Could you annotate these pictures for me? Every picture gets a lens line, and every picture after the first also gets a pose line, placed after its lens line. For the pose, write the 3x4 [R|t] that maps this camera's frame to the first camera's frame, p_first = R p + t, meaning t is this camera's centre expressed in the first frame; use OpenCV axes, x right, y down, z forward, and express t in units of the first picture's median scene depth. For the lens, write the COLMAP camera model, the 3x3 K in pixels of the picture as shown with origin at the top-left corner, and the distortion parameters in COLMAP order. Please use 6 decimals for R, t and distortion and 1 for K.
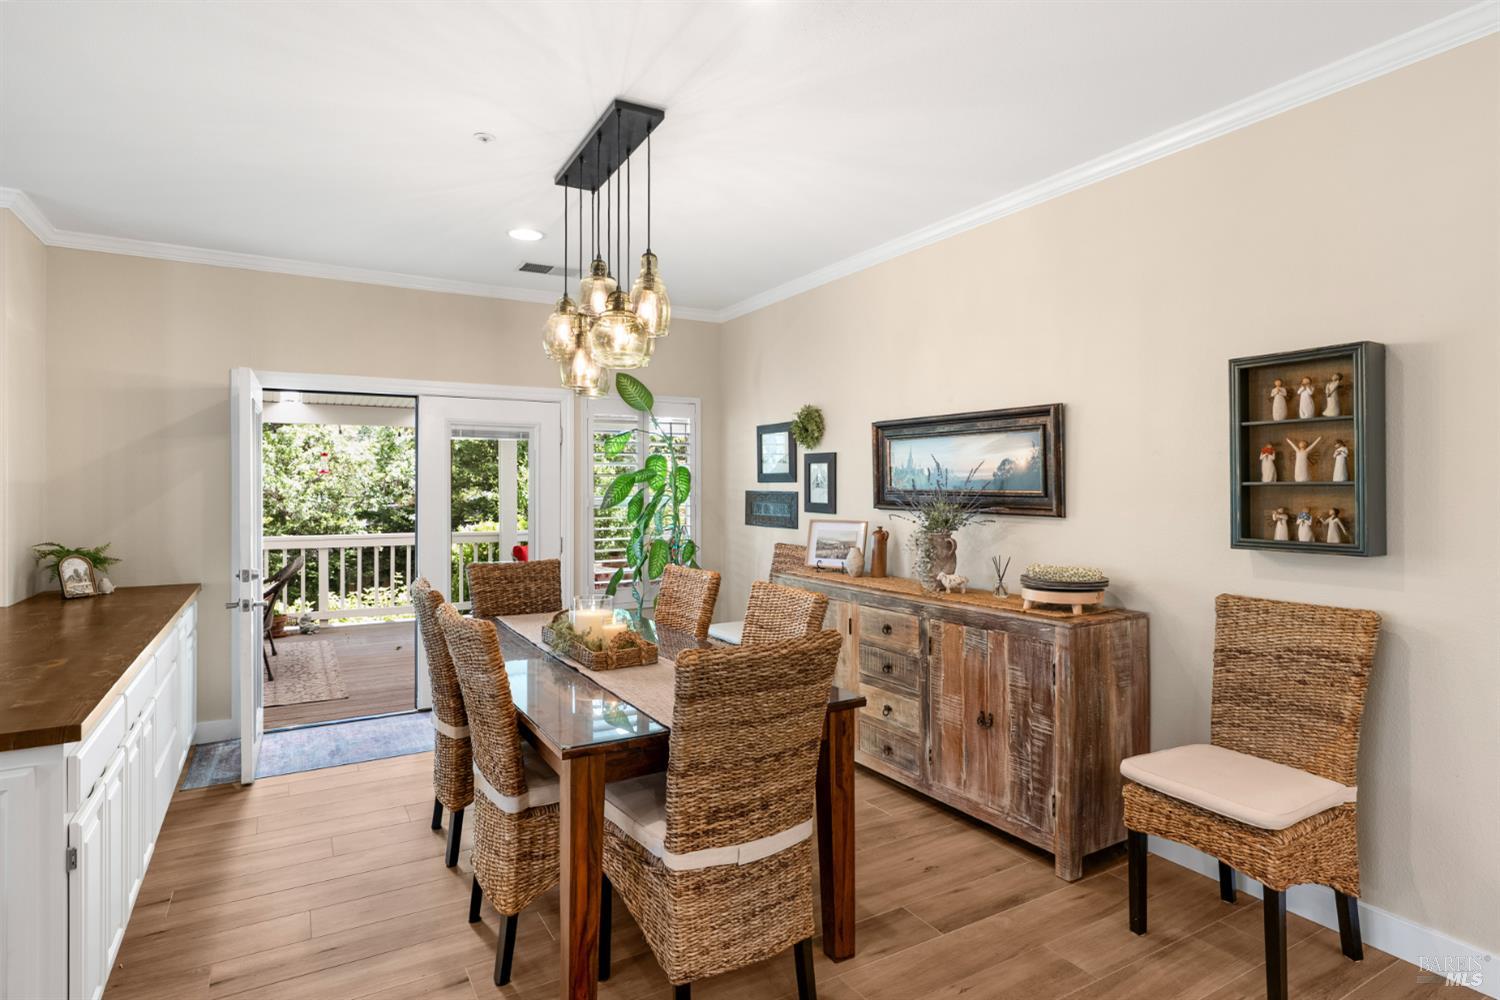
lens RADIAL K [[819.5, 0, 735.5], [0, 819.5, 488.1], [0, 0, 1]] dist [-0.005441, 0.007769]
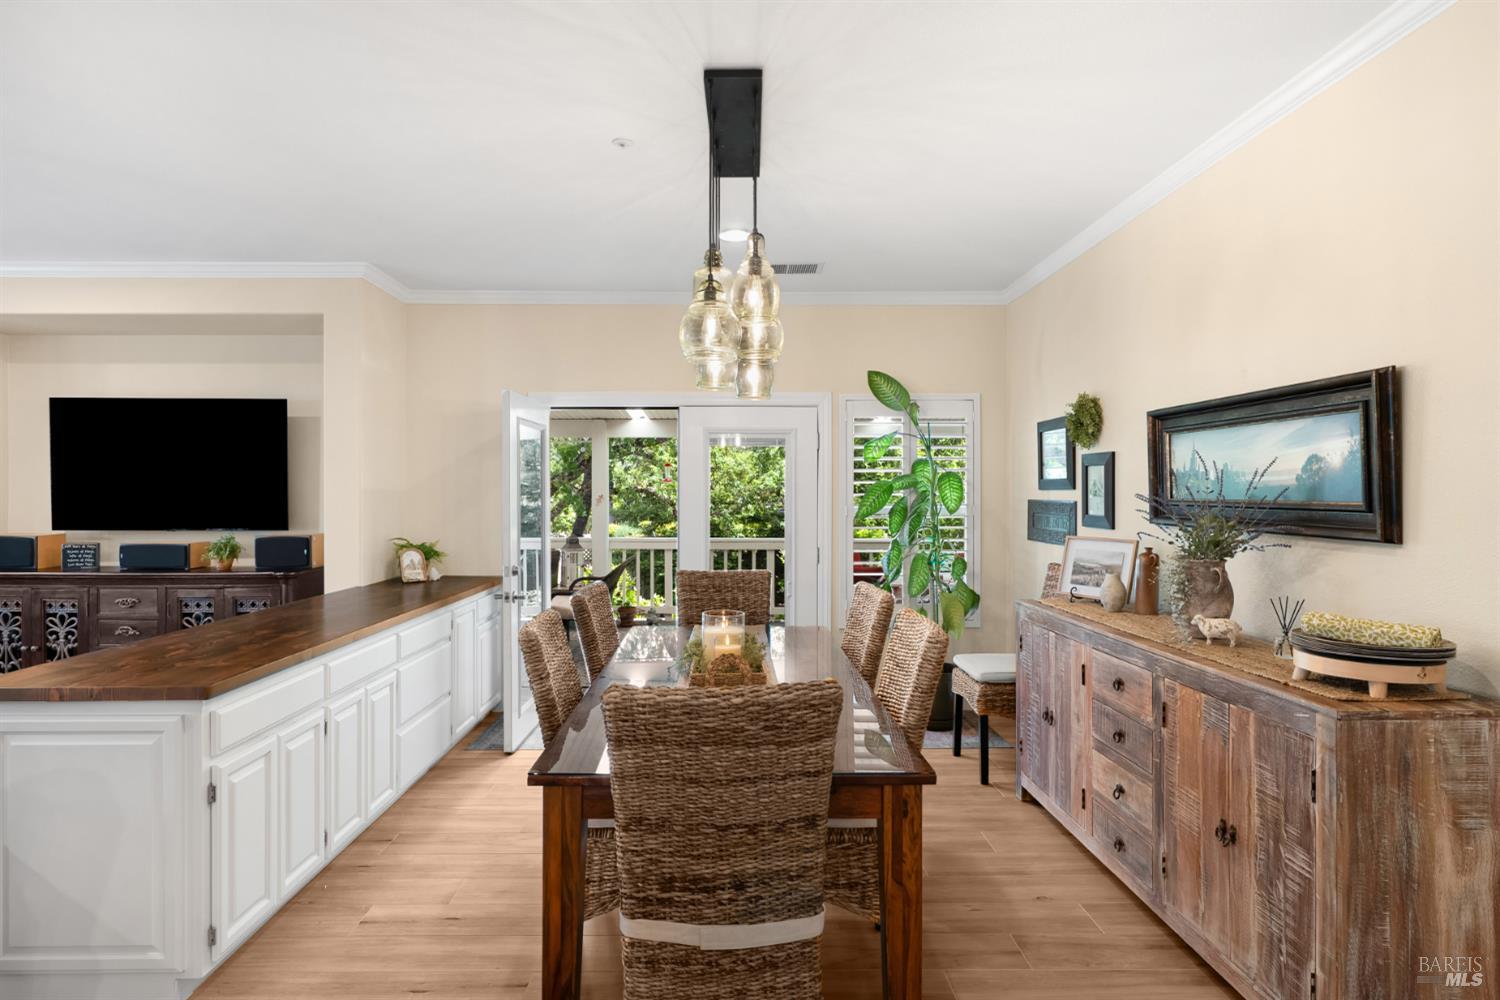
lens RADIAL K [[819.5, 0, 744.1], [0, 819.5, 497.2], [0, 0, 1]] dist [-0.005441, 0.007769]
pose [[0.863825, 0.003698, -0.503778, 0.287891], [-0.002501, 0.999992, 0.003053, -0.001548], [0.503786, -0.001377, 0.863828, 0.189832]]
